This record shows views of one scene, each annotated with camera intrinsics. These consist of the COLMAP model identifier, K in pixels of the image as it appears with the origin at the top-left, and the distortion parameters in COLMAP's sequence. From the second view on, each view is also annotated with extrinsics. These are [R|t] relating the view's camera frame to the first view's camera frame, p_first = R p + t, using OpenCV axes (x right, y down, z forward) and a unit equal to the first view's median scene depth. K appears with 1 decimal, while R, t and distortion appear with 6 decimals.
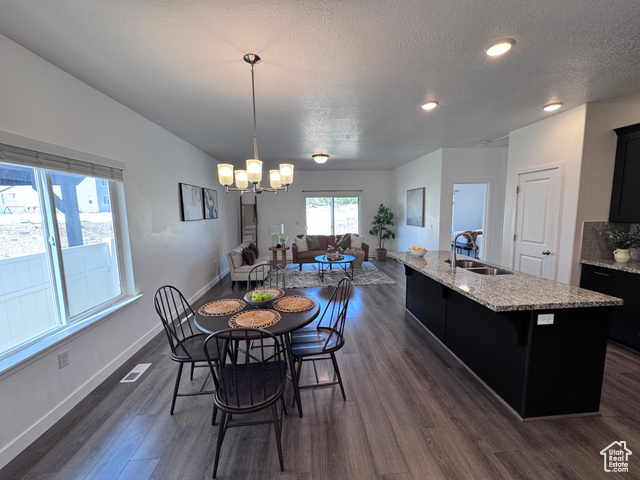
lens RADIAL K [[255.7, 0, 321.4], [0, 255.7, 238.6], [0, 0, 1]] dist [-0.002160, -0.000112]
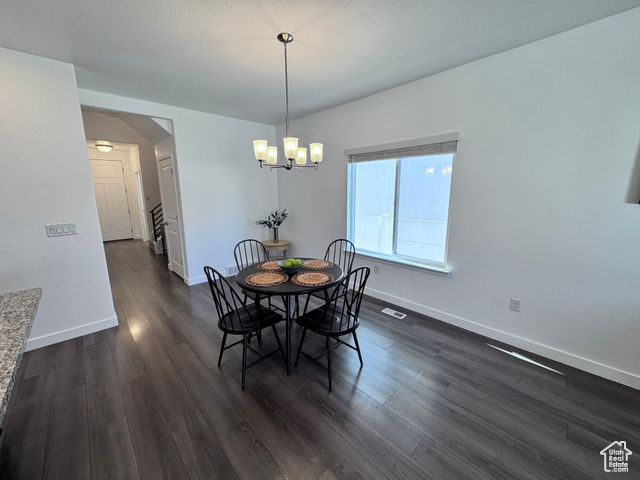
lens RADIAL K [[255.7, 0, 321.4], [0, 255.7, 238.6], [0, 0, 1]] dist [-0.002160, -0.000112]
pose [[-0.776901, 0.138052, -0.614301, 0.110694], [-0.051965, 0.958278, 0.281073, -0.066644], [0.627474, 0.250288, -0.737314, 0.622781]]
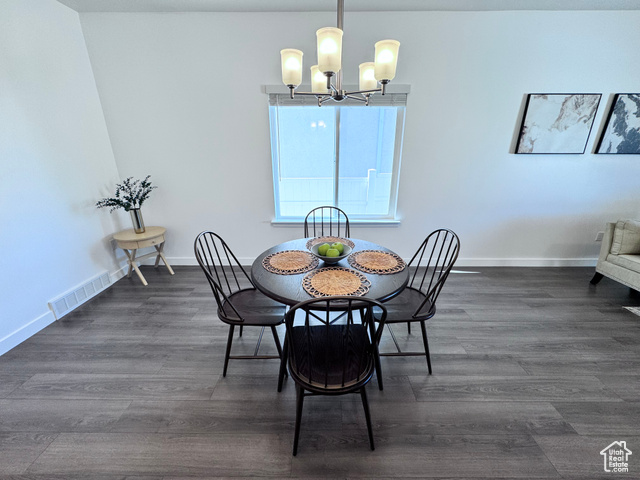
lens RADIAL K [[255.7, 0, 321.4], [0, 255.7, 238.6], [0, 0, 1]] dist [-0.002160, -0.000112]
pose [[-0.083380, 0.345292, -0.934784, 0.155591], [-0.111749, 0.928894, 0.353084, -0.024702], [0.990232, 0.133901, -0.038865, 0.328251]]
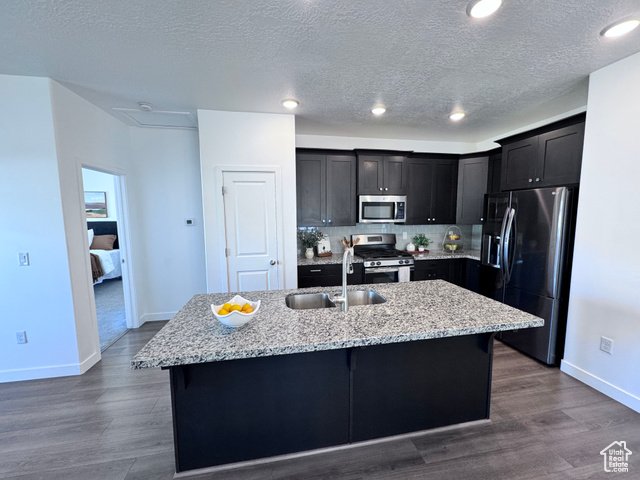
lens RADIAL K [[255.7, 0, 321.4], [0, 255.7, 238.6], [0, 0, 1]] dist [-0.002160, -0.000112]
pose [[-0.103877, -0.080320, 0.991342, -0.024783], [0.120872, 0.988326, 0.092741, -0.050508], [-0.987218, 0.129459, -0.092956, 0.476490]]
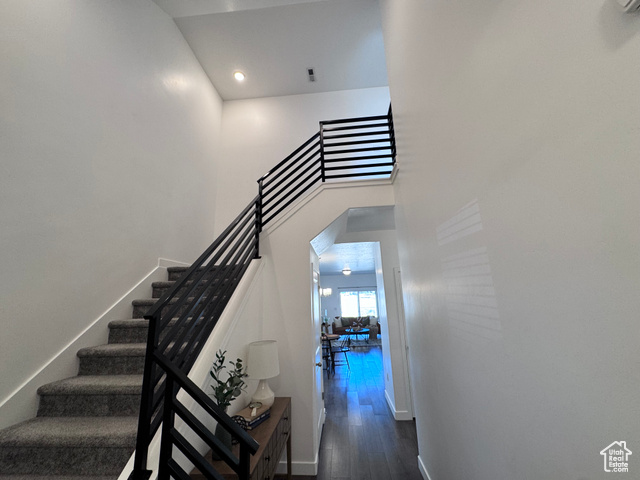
lens RADIAL K [[255.7, 0, 321.4], [0, 255.7, 238.6], [0, 0, 1]] dist [-0.002160, -0.000112]
pose [[0.987694, -0.051813, -0.147569, 0.086288], [0.000463, 0.944497, -0.328520, 0.052742], [0.156400, 0.324409, 0.932898, -0.697604]]
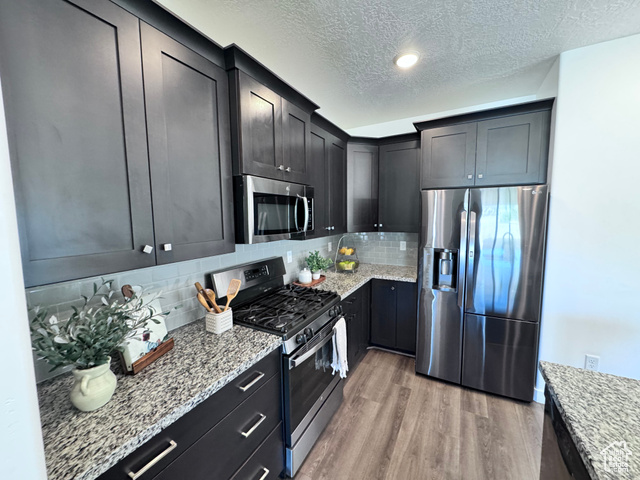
lens RADIAL K [[255.7, 0, 321.4], [0, 255.7, 238.6], [0, 0, 1]] dist [-0.002160, -0.000112]
pose [[-0.834722, -0.022280, 0.550221, 0.356685], [0.089131, 0.980540, 0.174922, -0.061394], [-0.543411, 0.195053, -0.816492, 0.484882]]
